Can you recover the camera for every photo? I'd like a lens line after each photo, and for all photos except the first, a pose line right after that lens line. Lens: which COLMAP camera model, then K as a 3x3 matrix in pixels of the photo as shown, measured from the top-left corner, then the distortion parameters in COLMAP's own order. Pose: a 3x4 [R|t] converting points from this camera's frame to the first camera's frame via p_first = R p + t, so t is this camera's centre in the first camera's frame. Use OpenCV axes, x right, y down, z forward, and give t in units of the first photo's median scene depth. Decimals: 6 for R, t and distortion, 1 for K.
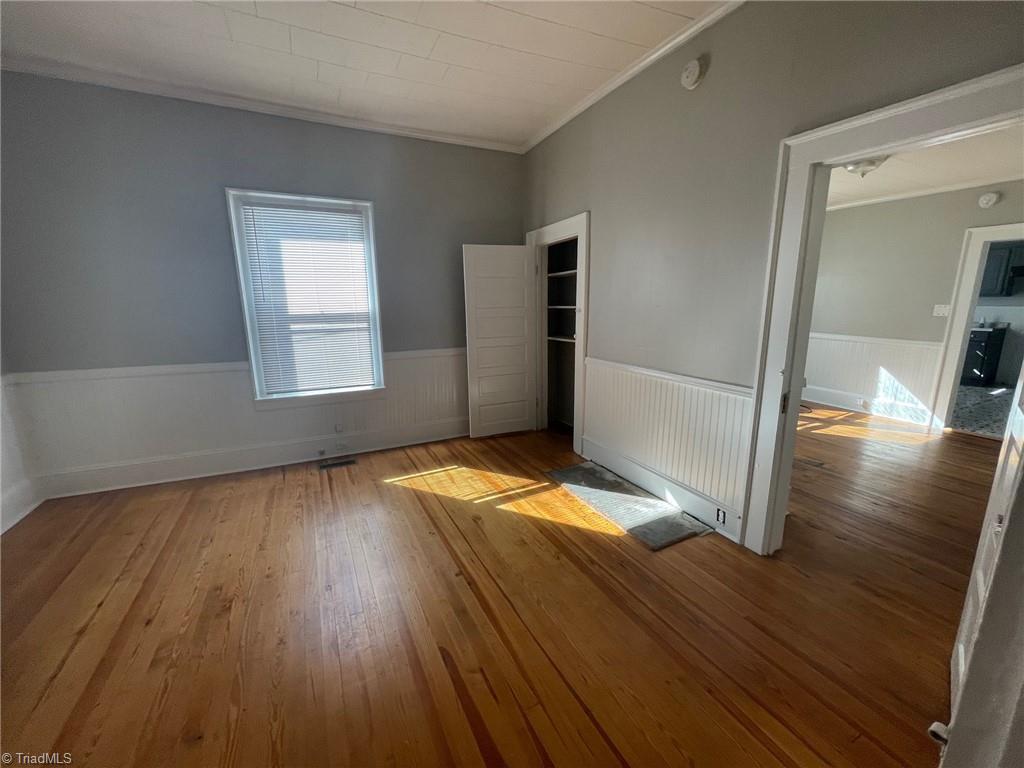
lens RADIAL K [[412.6, 0, 507.0], [0, 412.6, 379.6], [0, 0, 1]] dist [-0.000216, -0.000338]
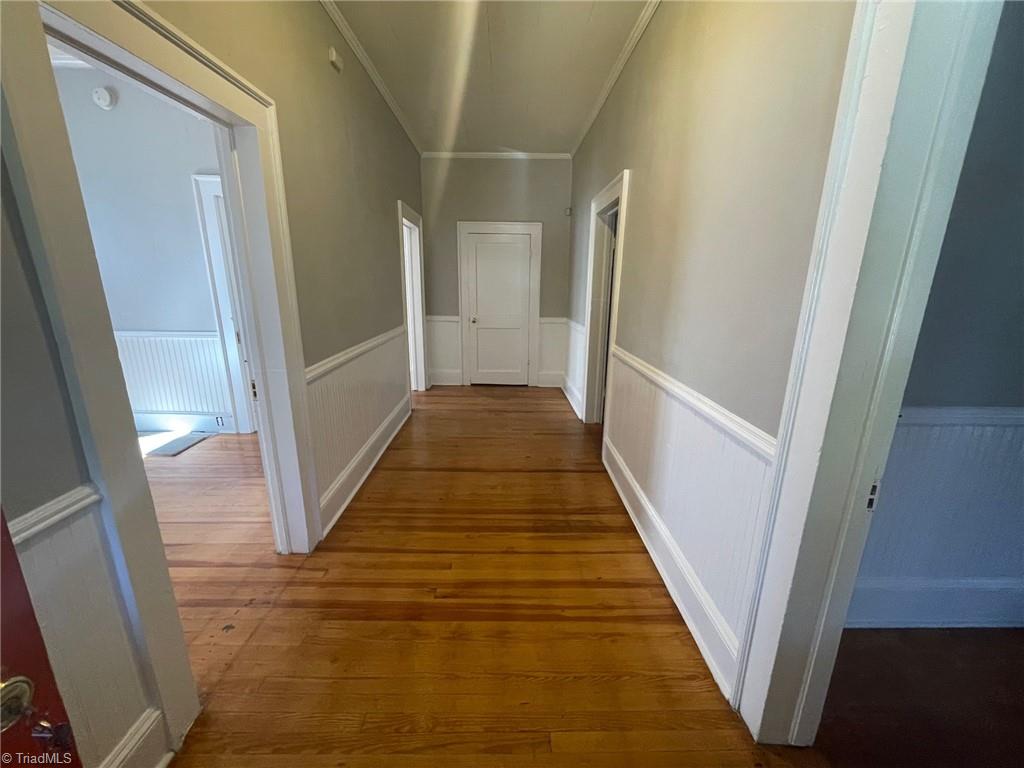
lens RADIAL K [[412.6, 0, 512.2], [0, 412.6, 384.4], [0, 0, 1]] dist [-0.000216, -0.000338]
pose [[0.432206, -0.212012, 0.876498, -0.318772], [0.160376, 0.974547, 0.156647, 0.141423], [-0.887399, 0.072866, 0.455207, -0.658446]]
